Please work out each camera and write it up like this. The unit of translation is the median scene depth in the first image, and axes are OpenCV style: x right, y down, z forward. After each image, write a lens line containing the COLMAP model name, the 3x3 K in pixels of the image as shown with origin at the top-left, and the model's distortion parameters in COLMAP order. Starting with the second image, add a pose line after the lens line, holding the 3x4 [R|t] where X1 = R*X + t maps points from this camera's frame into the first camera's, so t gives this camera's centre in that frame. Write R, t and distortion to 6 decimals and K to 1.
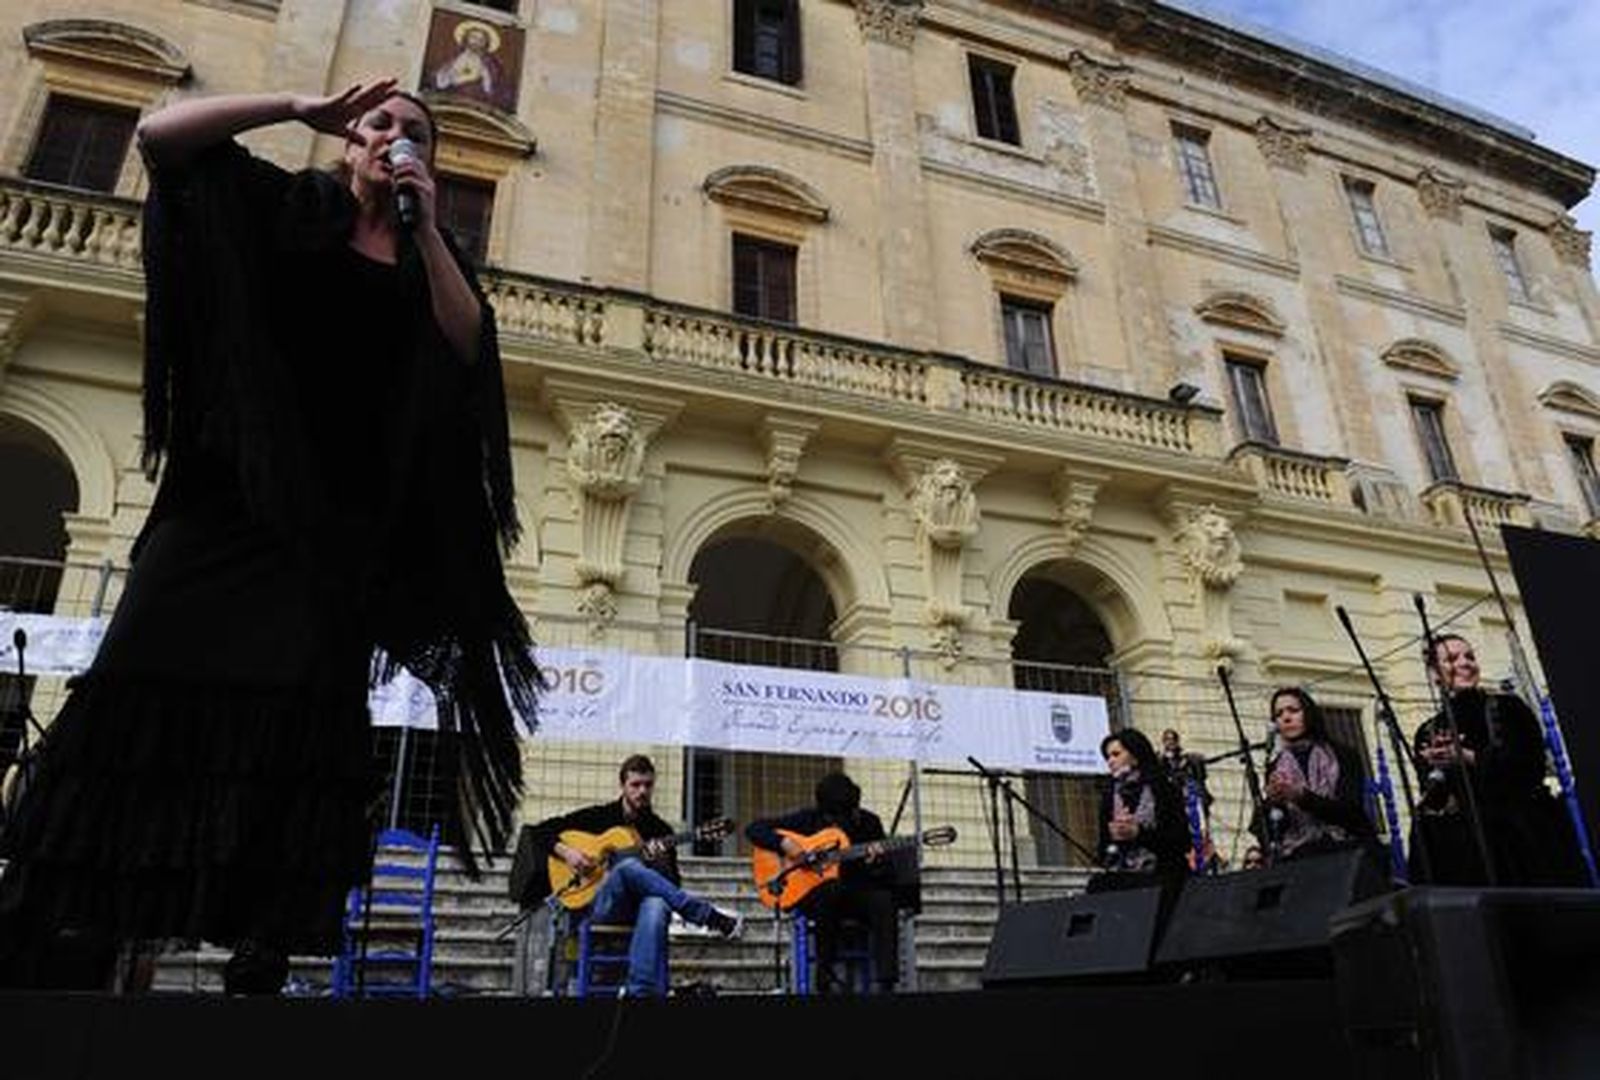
lens RADIAL K [[1113.4, 0, 796.3], [0, 1113.4, 541.0], [0, 0, 1]] dist [-0.049328, -0.007436]
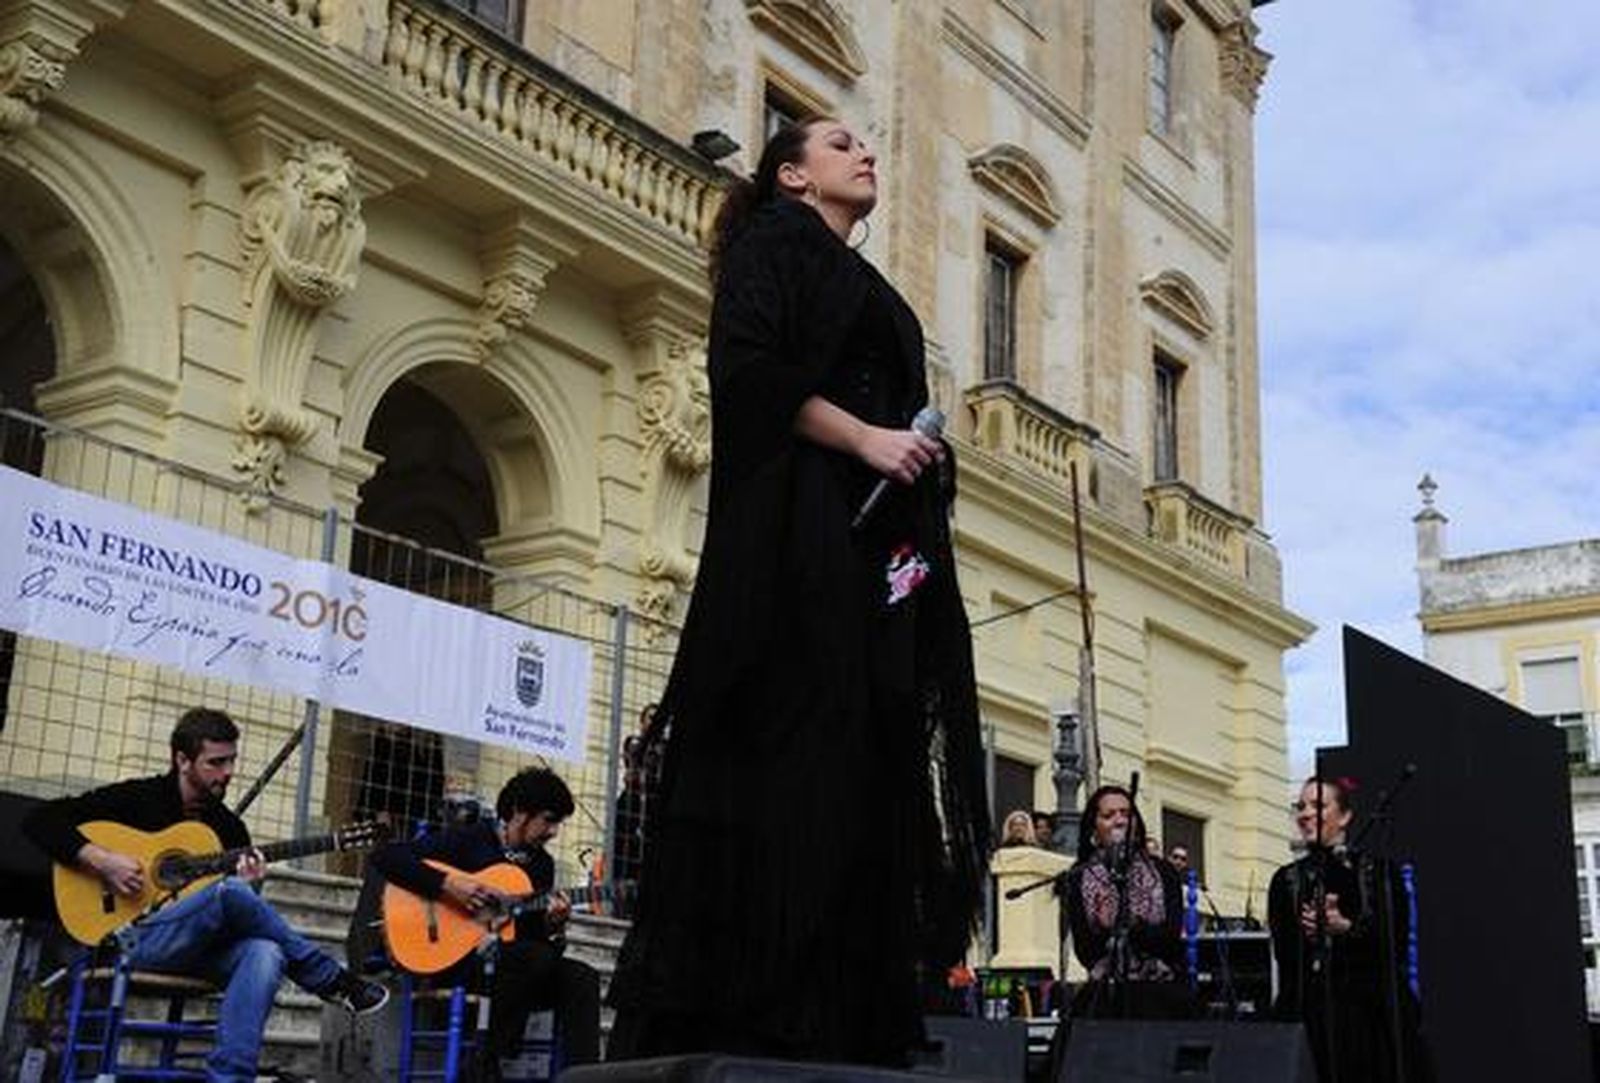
lens RADIAL K [[2092.1, 0, 796.0], [0, 2092.1, 537.6], [0, 0, 1]] dist [0.108868, 0.041408]
pose [[0.835221, 0.202701, 0.511193, -0.163322], [-0.276281, 0.958423, 0.071369, -0.023755], [-0.475473, -0.200842, 0.856498, -0.049286]]
